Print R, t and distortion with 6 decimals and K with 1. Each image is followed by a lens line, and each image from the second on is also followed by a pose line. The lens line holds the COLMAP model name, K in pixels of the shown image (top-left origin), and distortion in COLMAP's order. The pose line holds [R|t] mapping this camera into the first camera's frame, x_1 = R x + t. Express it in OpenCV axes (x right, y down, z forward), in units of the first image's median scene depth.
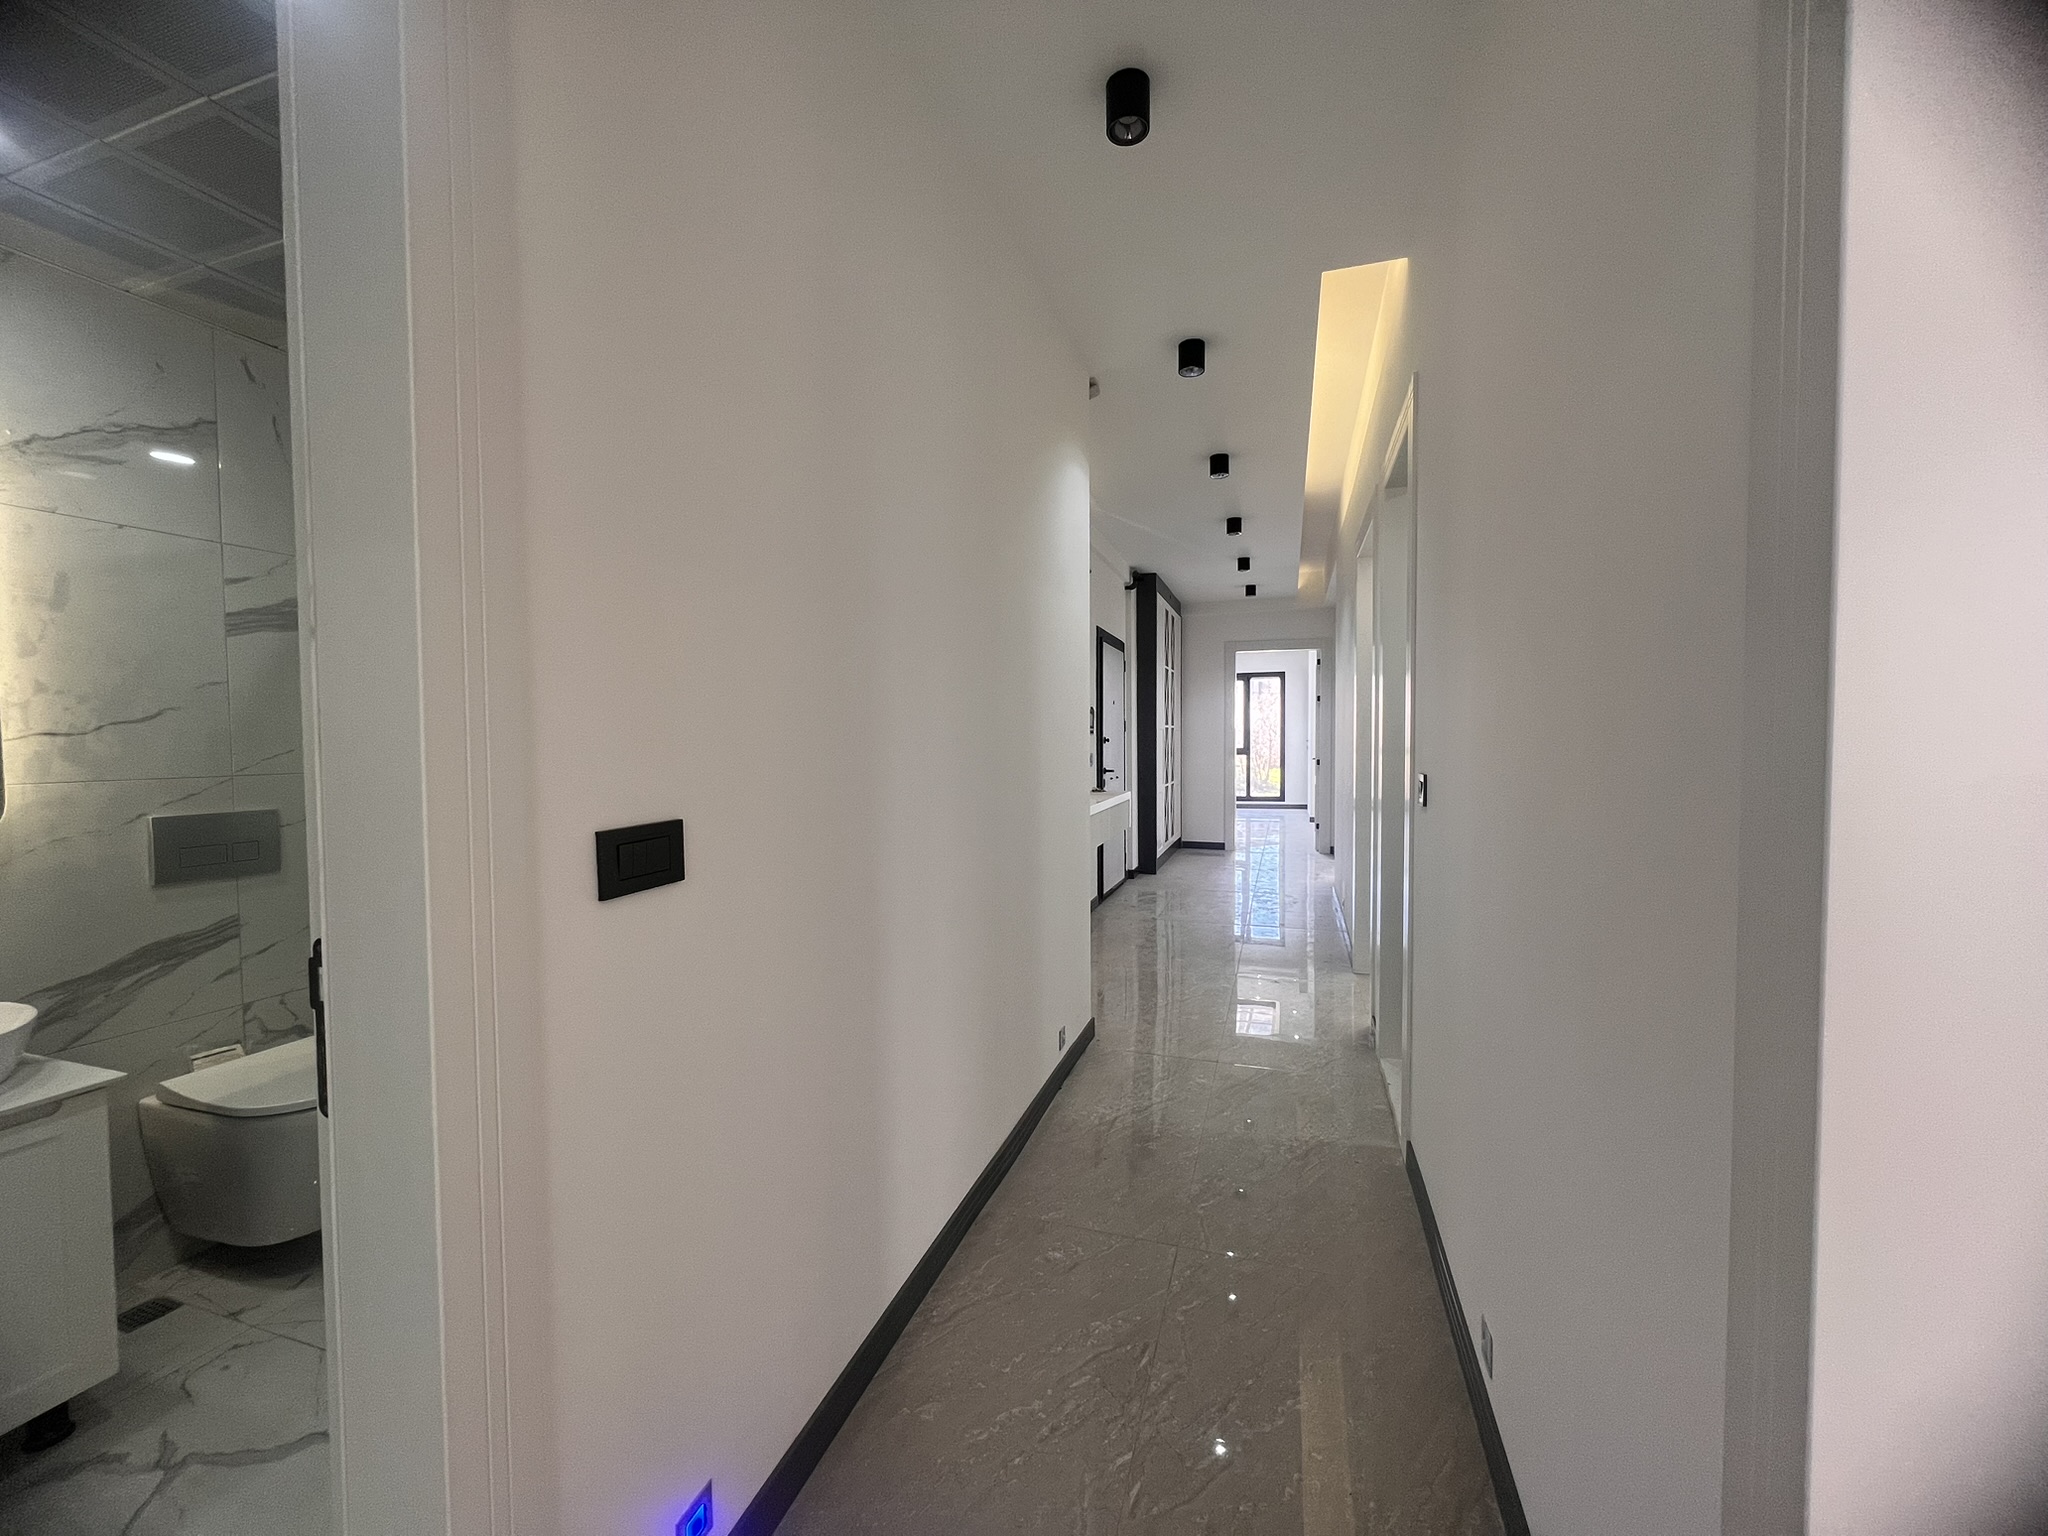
lens RADIAL K [[820.8, 0, 1022.1], [0, 820.8, 766.9], [0, 0, 1]] dist [-0.002642, 0.000008]
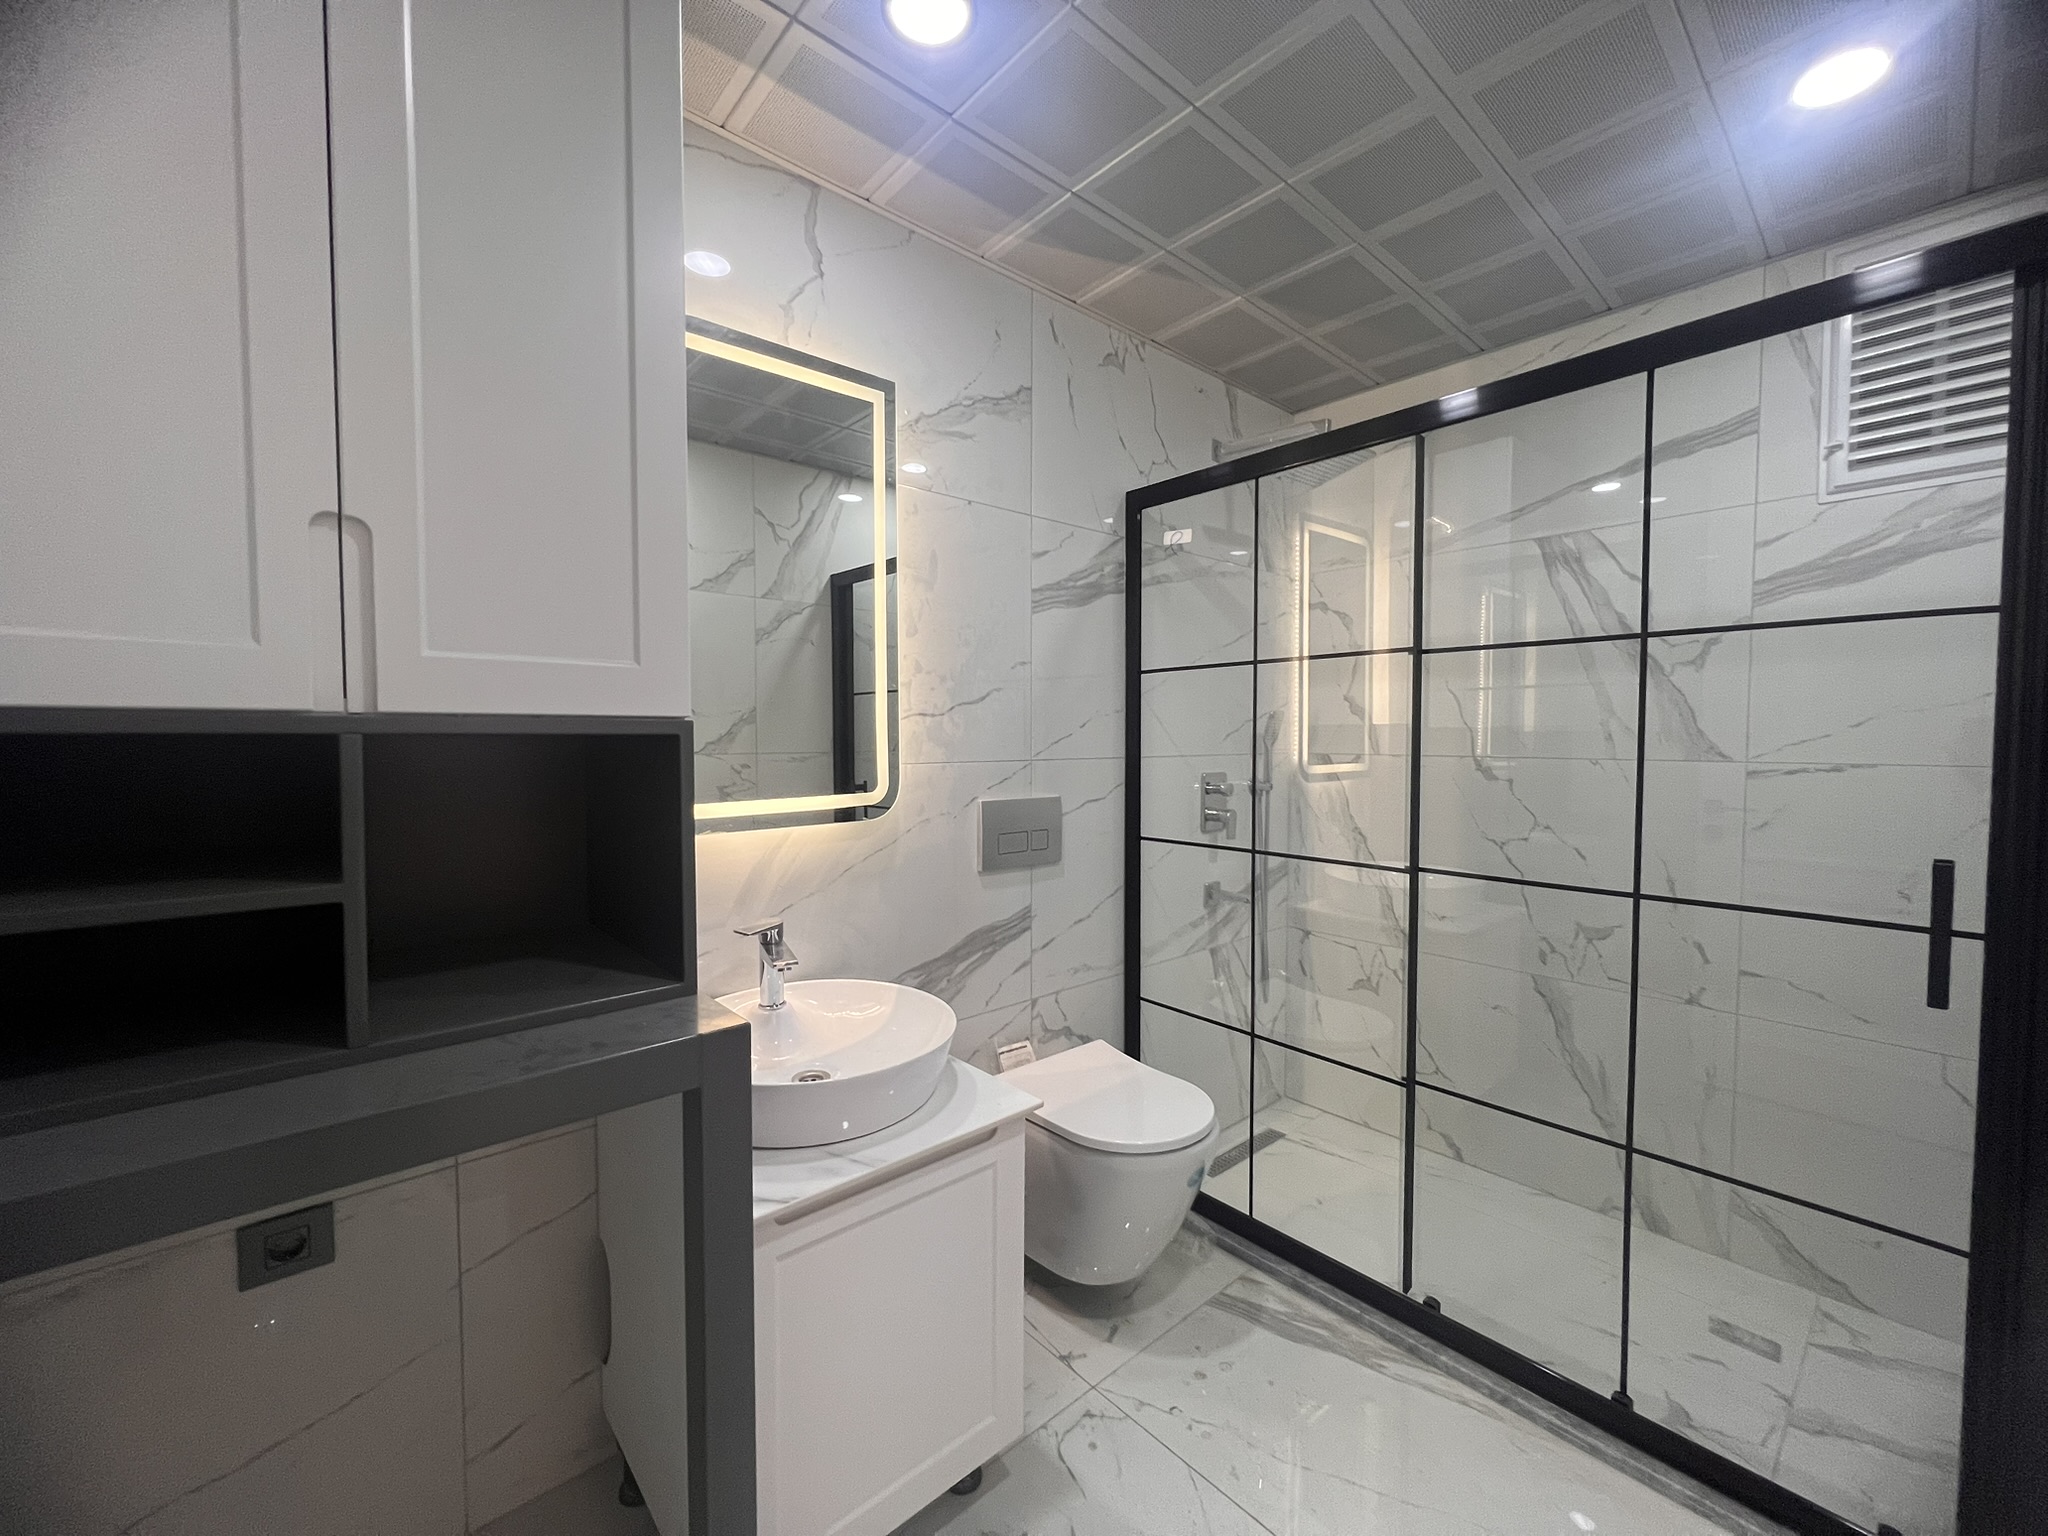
lens RADIAL K [[820.8, 0, 1020.8], [0, 820.8, 765.1], [0, 0, 1]] dist [-0.002642, 0.000008]
pose [[0.863471, 0.031597, -0.503408, -0.526913], [-0.028299, 0.999499, 0.014195, 0.003659], [0.503604, 0.001989, 0.863932, 0.178822]]
